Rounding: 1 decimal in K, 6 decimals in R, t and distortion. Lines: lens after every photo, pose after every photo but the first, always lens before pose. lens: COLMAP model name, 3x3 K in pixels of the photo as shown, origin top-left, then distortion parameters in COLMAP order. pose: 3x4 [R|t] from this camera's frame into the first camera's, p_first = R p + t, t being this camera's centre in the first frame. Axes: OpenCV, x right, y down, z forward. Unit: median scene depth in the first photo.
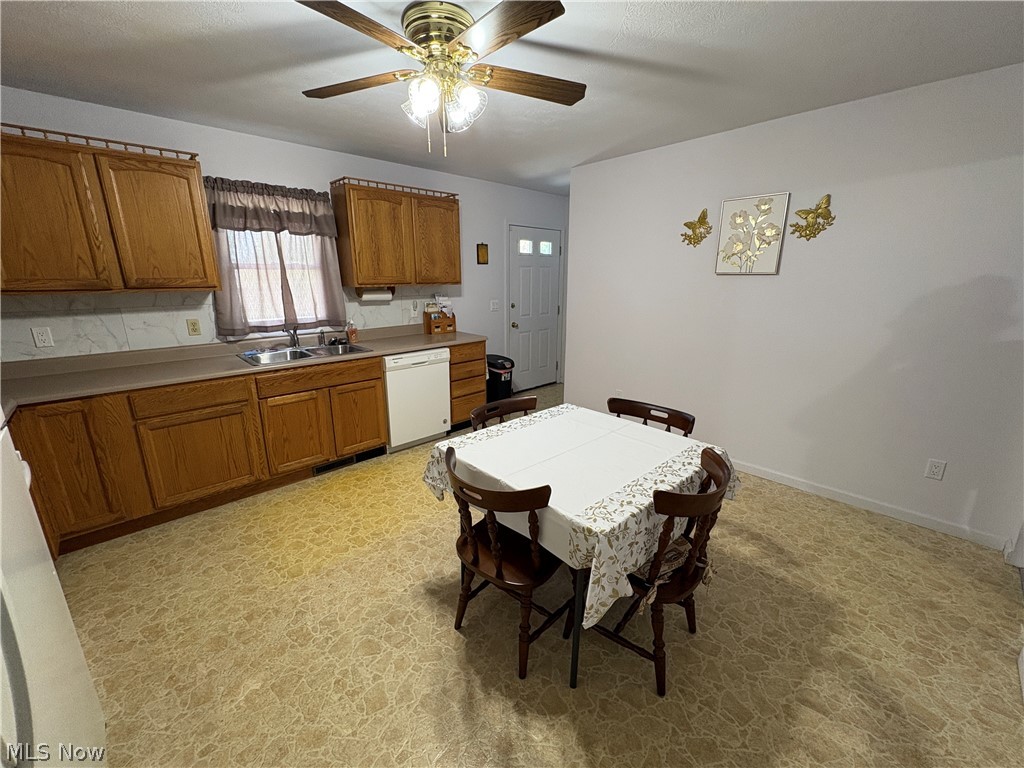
lens RADIAL K [[405.7, 0, 513.7], [0, 405.7, 382.2], [0, 0, 1]] dist [0.001963, 0.000243]
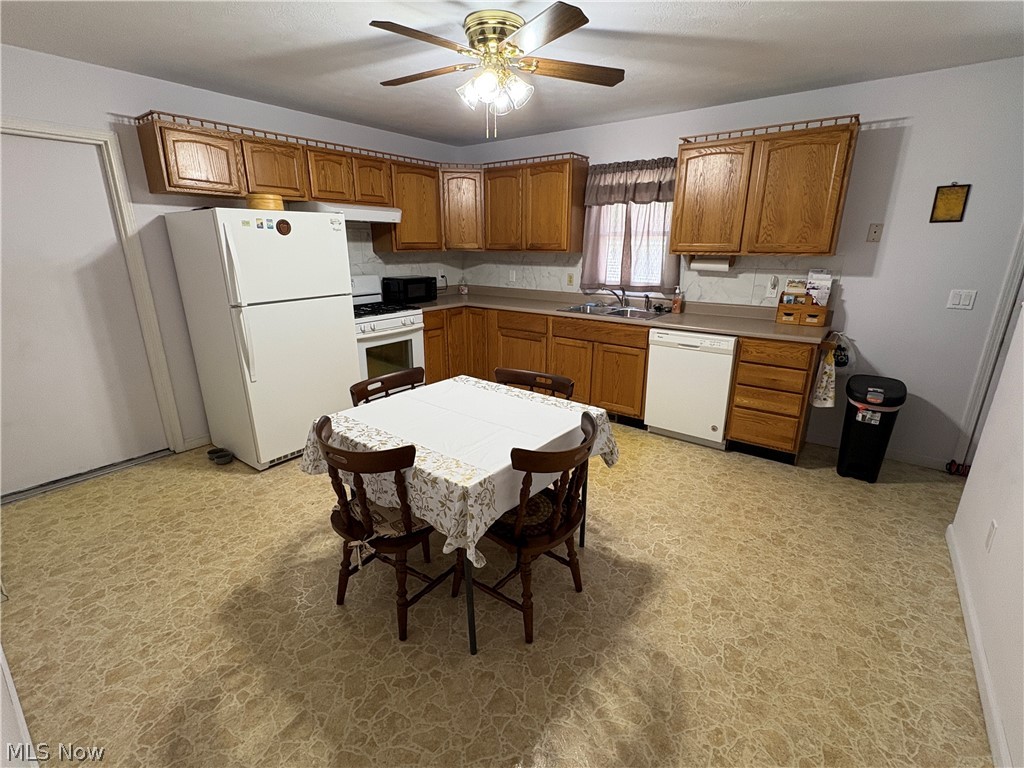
lens RADIAL K [[468.3, 0, 522.5], [0, 468.3, 382.7], [0, 0, 1]] dist [0.003225, 0.000070]
pose [[0.173830, 0.284062, -0.942917, 0.711757], [-0.254292, 0.937969, 0.235692, -0.126653], [0.951377, 0.198806, 0.235282, 0.488073]]
